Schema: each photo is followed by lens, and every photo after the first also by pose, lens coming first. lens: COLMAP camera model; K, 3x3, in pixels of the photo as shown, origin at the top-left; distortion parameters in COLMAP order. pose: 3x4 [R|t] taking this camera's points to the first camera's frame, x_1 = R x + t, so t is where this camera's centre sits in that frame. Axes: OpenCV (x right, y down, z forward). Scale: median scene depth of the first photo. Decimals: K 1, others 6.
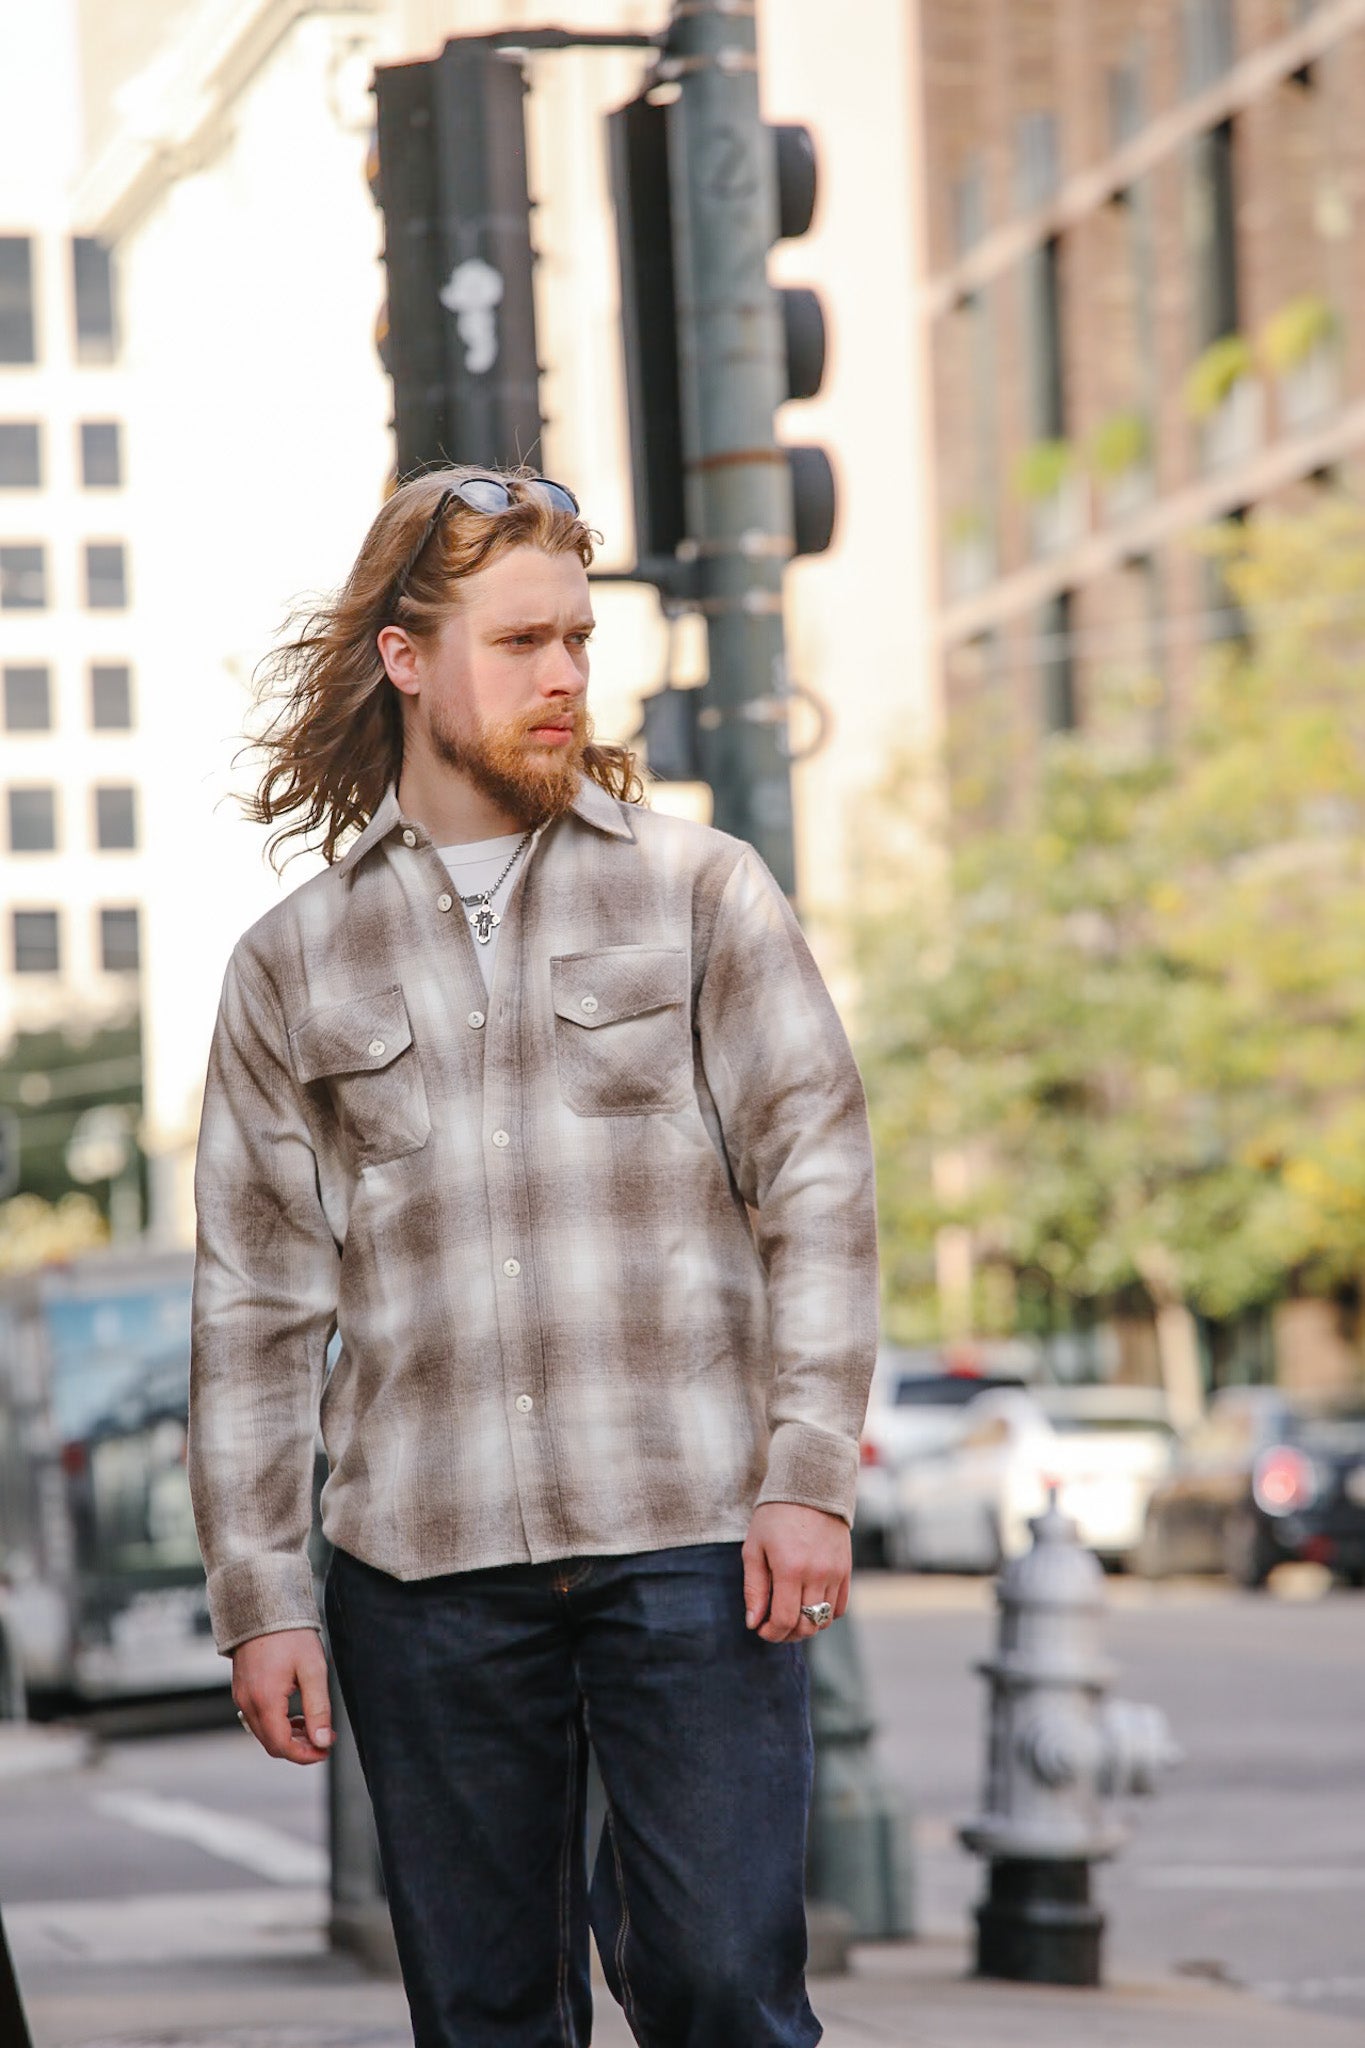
lens RADIAL K [[3389.6, 0, 682.5], [0, 3389.6, 1024.0], [0, 0, 1]] dist [0.054540, 0.052382]
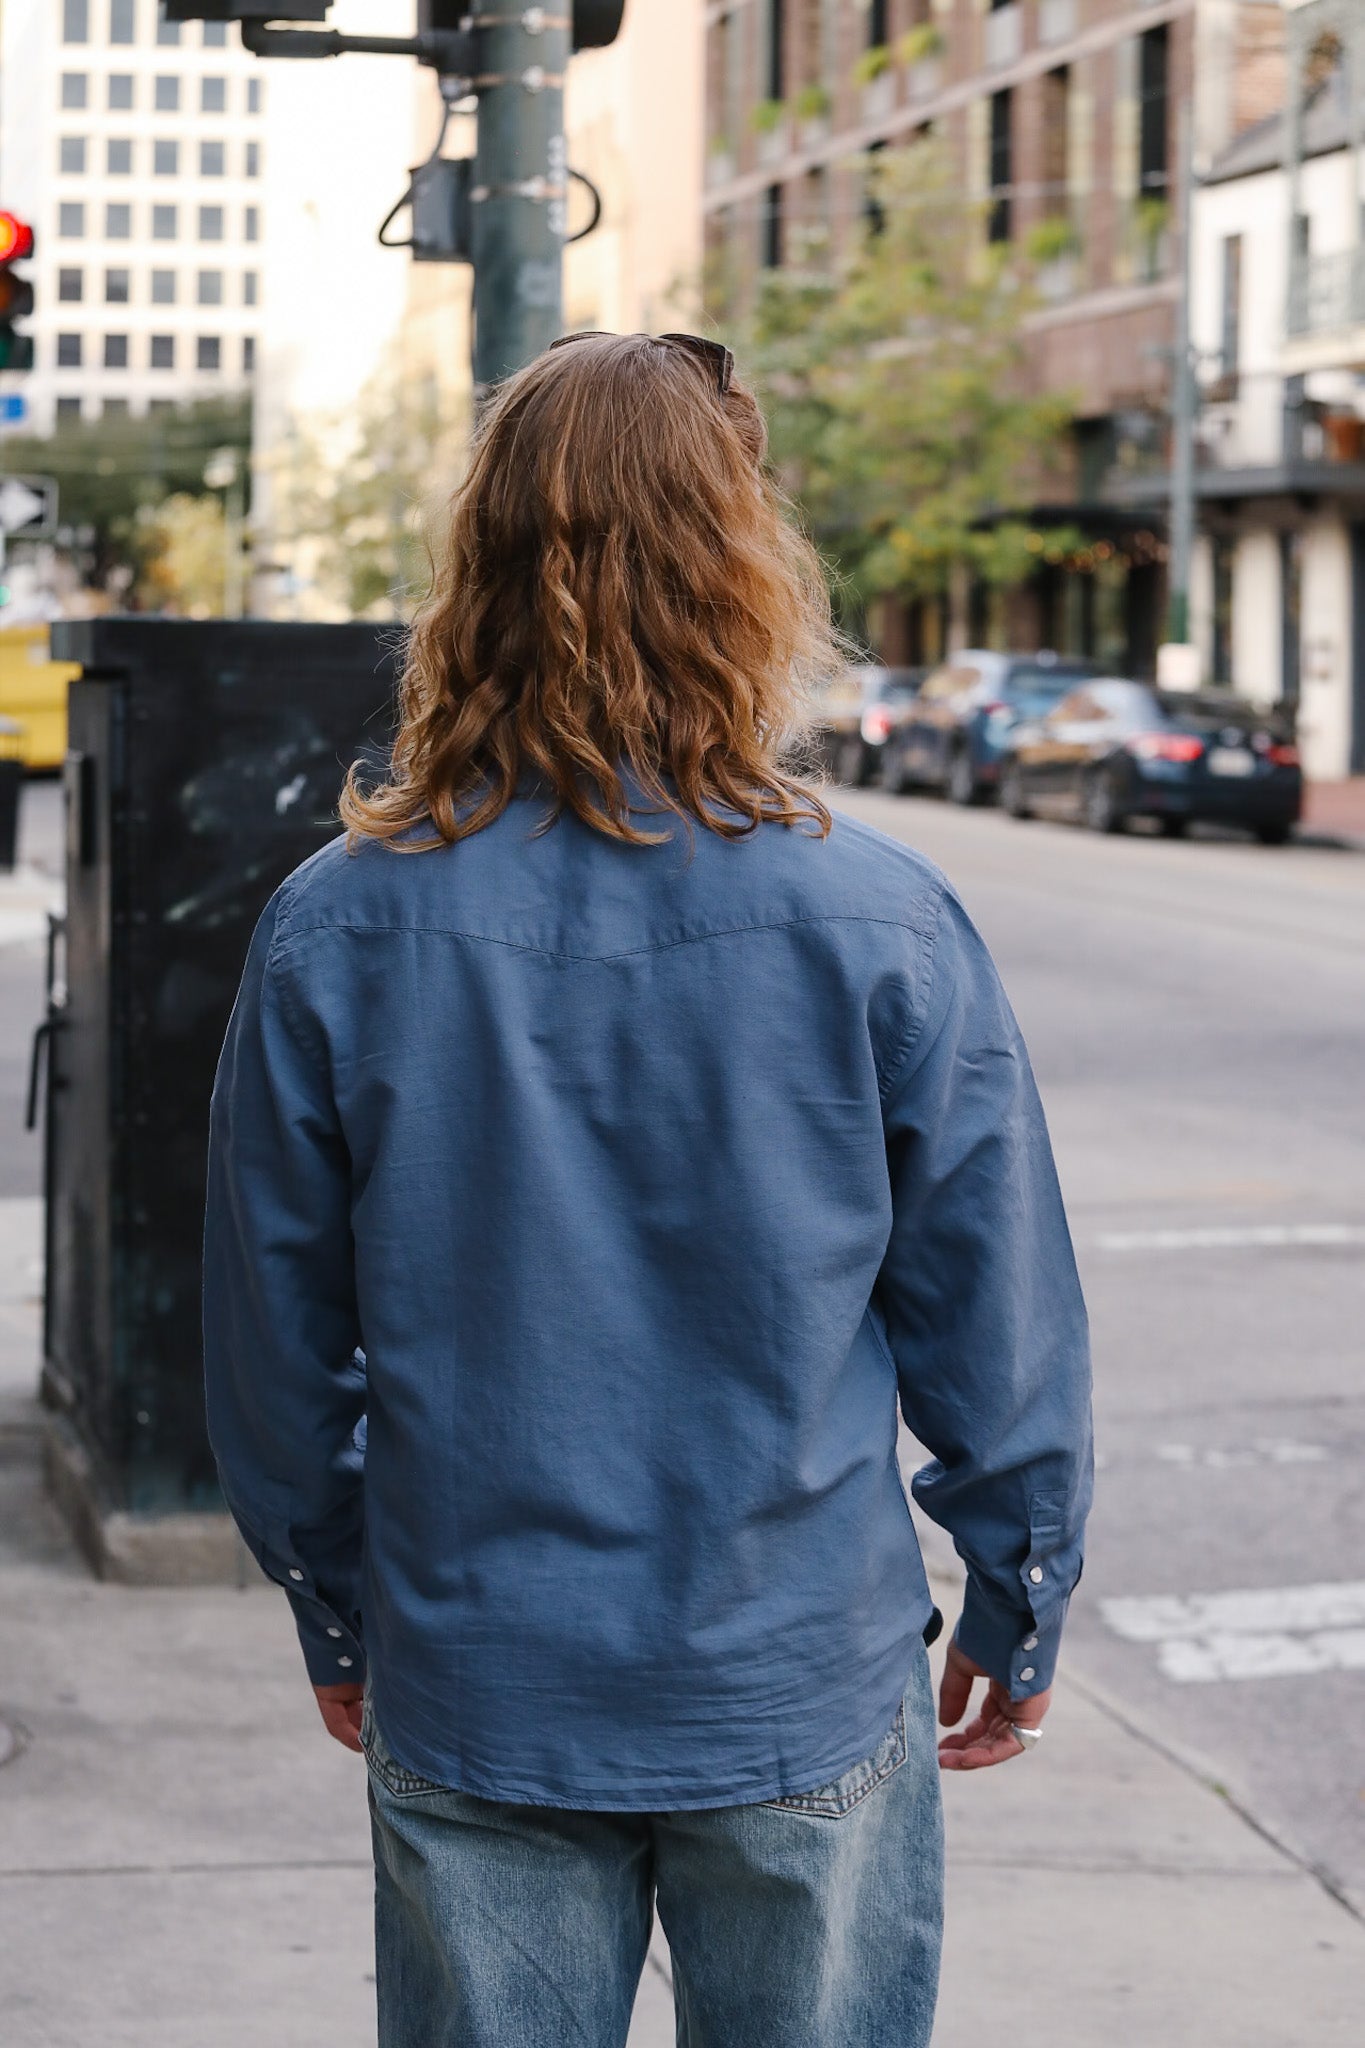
lens RADIAL K [[4316.3, 0, 682.5], [0, 4316.3, 1024.0], [0, 0, 1]] dist [-0.169597, -0.160884]
pose [[0.995899, 0.046262, 0.077753, -0.083448], [-0.054364, 0.992929, 0.105533, 0.068114], [-0.072321, -0.109327, 0.991371, -1.193230]]
